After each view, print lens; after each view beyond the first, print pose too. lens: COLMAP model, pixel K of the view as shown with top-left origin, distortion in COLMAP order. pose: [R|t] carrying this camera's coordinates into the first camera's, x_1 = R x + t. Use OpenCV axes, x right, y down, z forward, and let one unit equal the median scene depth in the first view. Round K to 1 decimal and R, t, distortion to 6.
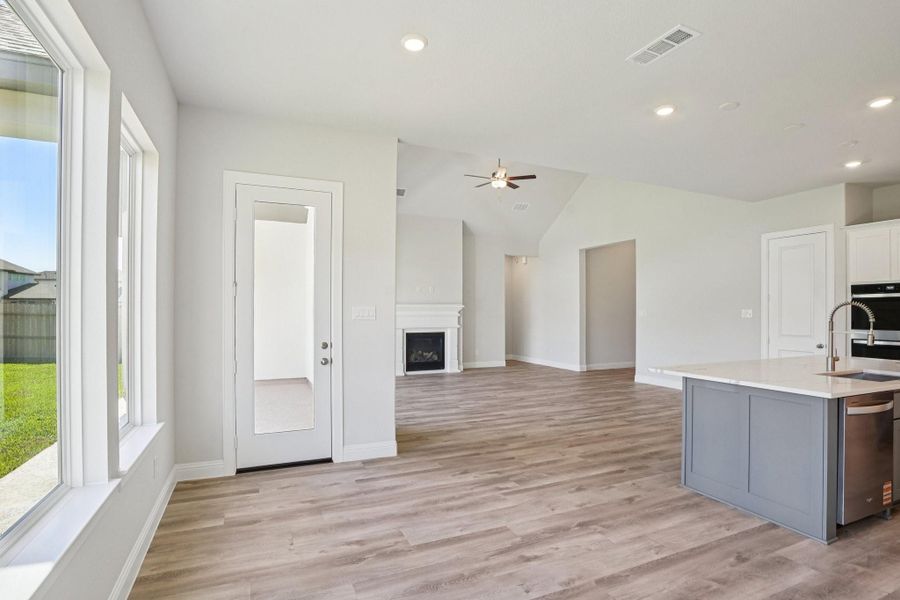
lens RADIAL K [[431.8, 0, 450.0], [0, 431.8, 307.5], [0, 0, 1]] dist [-0.032019, -0.000179]
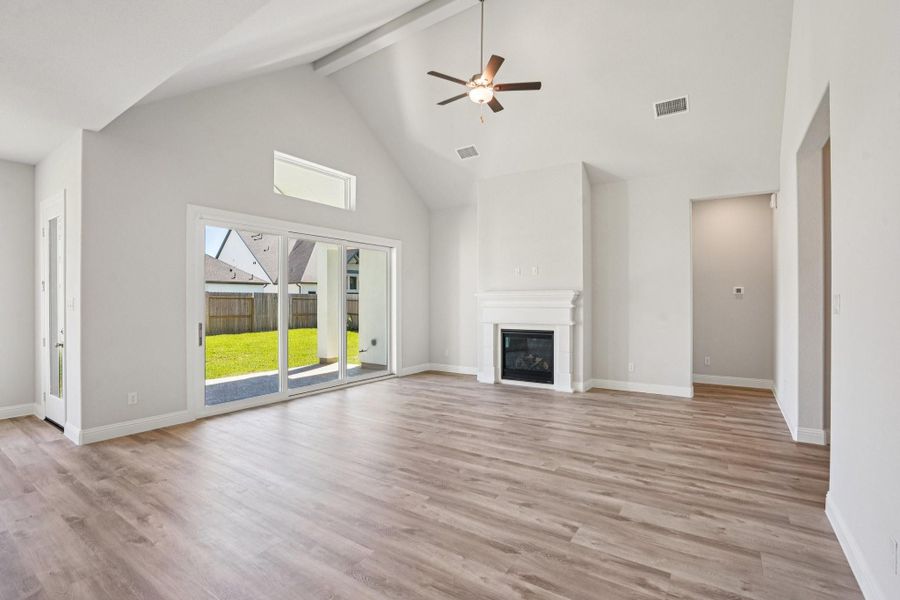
lens RADIAL K [[415.6, 0, 452.3], [0, 415.6, 292.0], [0, 0, 1]] dist [-0.037861, 0.006779]
pose [[0.521843, -0.027851, -0.852587, 0.494578], [0.013794, 0.999612, -0.024211, 0.009713], [0.852930, 0.000874, 0.522024, 0.542318]]
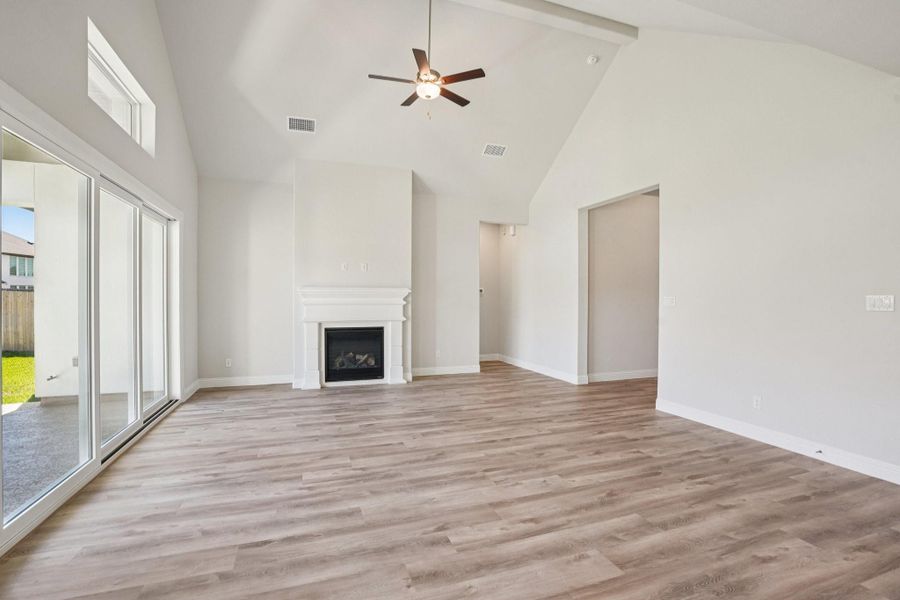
lens RADIAL K [[415.6, 0, 452.6], [0, 415.6, 301.1], [0, 0, 1]] dist [-0.037861, 0.006779]
pose [[0.996840, 0.000549, -0.079436, 0.163553], [0.000698, 0.999877, 0.015667, 0.004011], [0.079434, -0.015673, 0.996717, 0.341953]]
